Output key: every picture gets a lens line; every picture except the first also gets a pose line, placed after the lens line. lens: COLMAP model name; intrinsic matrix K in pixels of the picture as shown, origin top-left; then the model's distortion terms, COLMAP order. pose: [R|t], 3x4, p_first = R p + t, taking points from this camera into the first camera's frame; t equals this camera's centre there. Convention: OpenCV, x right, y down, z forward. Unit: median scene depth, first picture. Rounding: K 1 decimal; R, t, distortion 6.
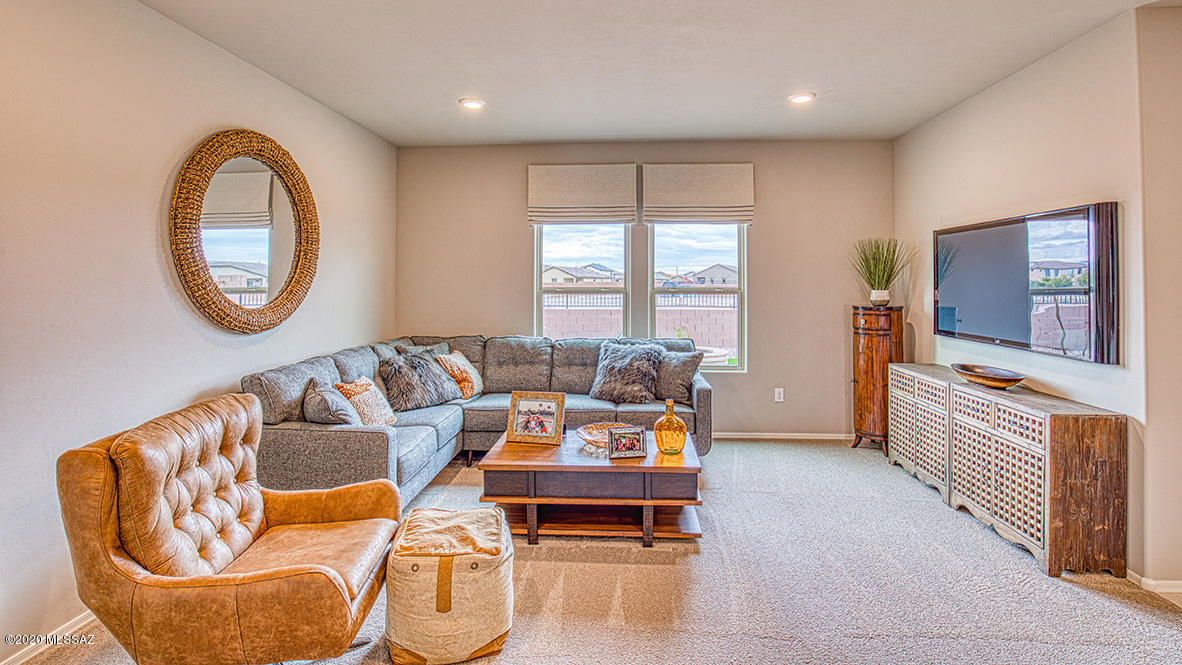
lens RADIAL K [[543.5, 0, 600.9], [0, 543.5, 276.4], [0, 0, 1]] dist [-0.024621, 0.000888]
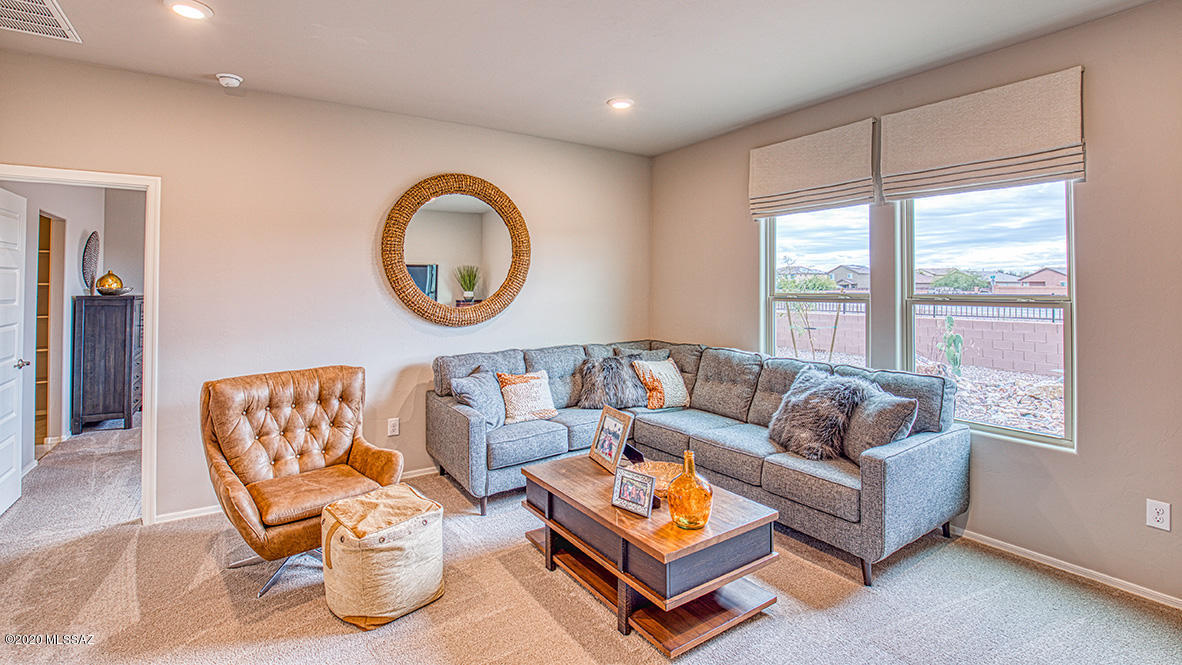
lens RADIAL K [[539.3, 0, 595.8], [0, 539.3, 272.4], [0, 0, 1]] dist [-0.026138, 0.000129]
pose [[0.606511, -0.023476, -0.794729, 0.438421], [0.010460, 0.999713, -0.021548, 0.004079], [0.795007, 0.004756, 0.606582, 0.332870]]
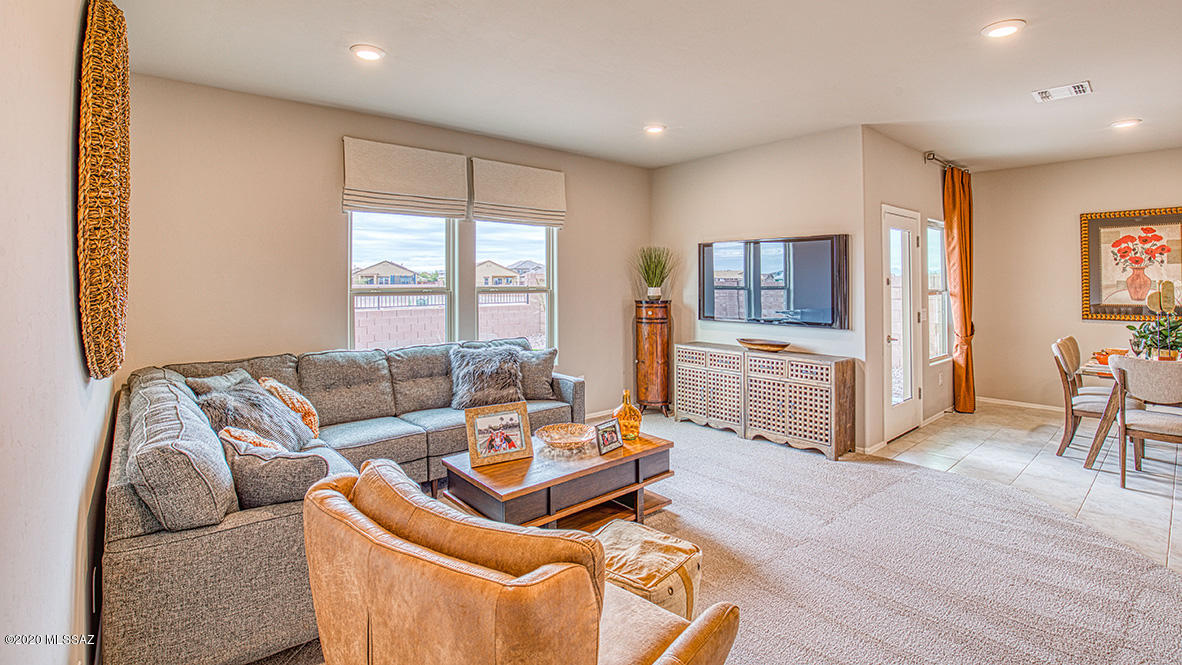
lens RADIAL K [[543.5, 0, 600.9], [0, 543.5, 276.4], [0, 0, 1]] dist [-0.024621, 0.000888]
pose [[0.713106, 0.003350, 0.701048, -0.475332], [-0.005373, 0.999985, 0.000687, -0.000579], [-0.701035, -0.004256, 0.713114, 0.185428]]
